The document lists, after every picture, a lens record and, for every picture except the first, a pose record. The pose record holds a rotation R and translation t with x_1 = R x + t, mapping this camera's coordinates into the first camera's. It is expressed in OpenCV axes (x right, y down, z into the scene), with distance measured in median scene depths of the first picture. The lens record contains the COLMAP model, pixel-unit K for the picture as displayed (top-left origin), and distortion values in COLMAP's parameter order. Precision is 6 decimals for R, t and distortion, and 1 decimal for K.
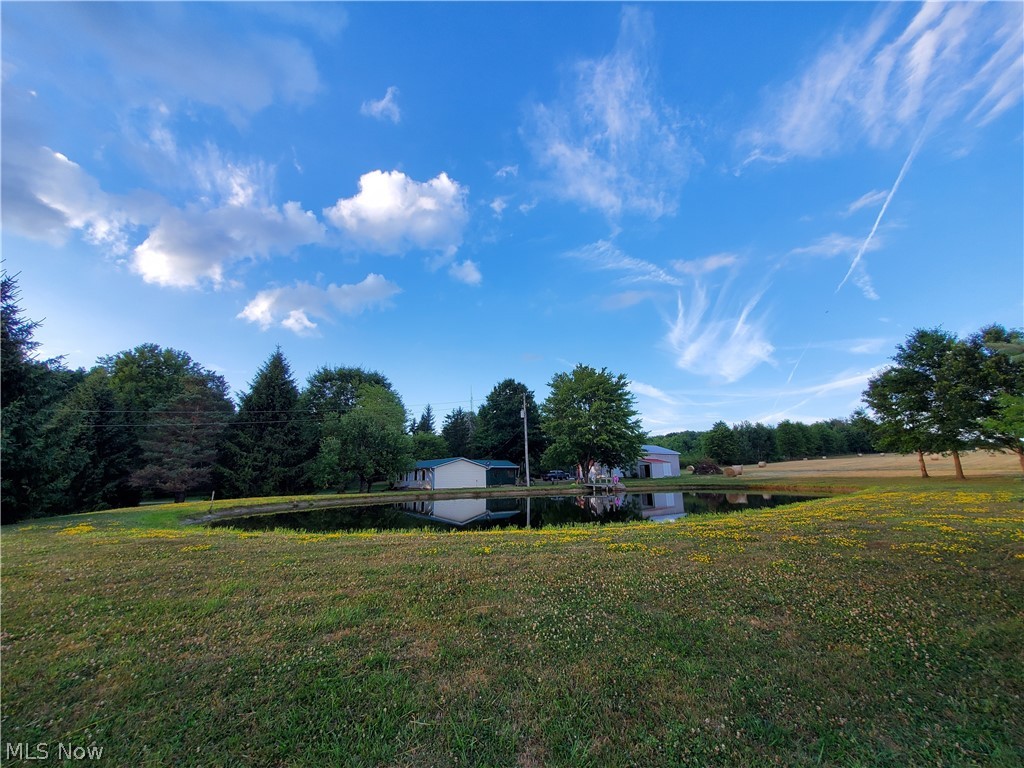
lens RADIAL K [[410.8, 0, 512.0], [0, 410.8, 384.0], [0, 0, 1]] dist [0.001266, 0.000072]
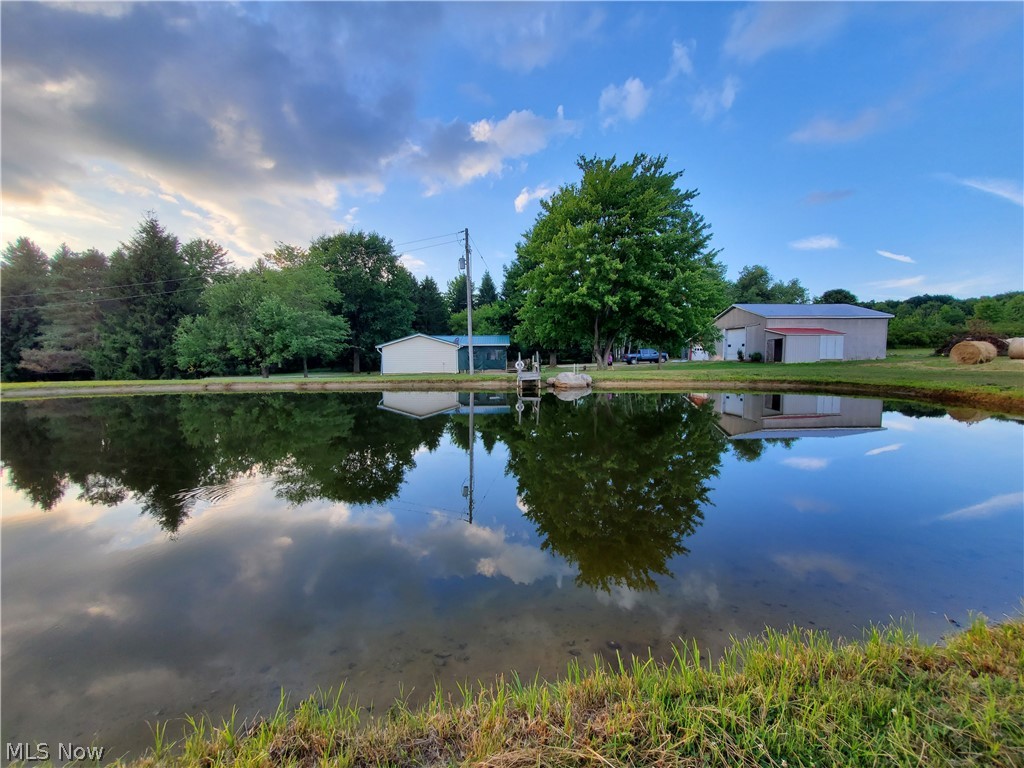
lens RADIAL K [[410.8, 0, 512.0], [0, 410.8, 384.0], [0, 0, 1]] dist [0.001266, 0.000072]
pose [[0.827068, 0.040846, -0.560616, 0.400101], [0.122710, 0.960180, 0.250990, 0.094832], [0.548544, -0.276379, 0.789122, 0.460900]]
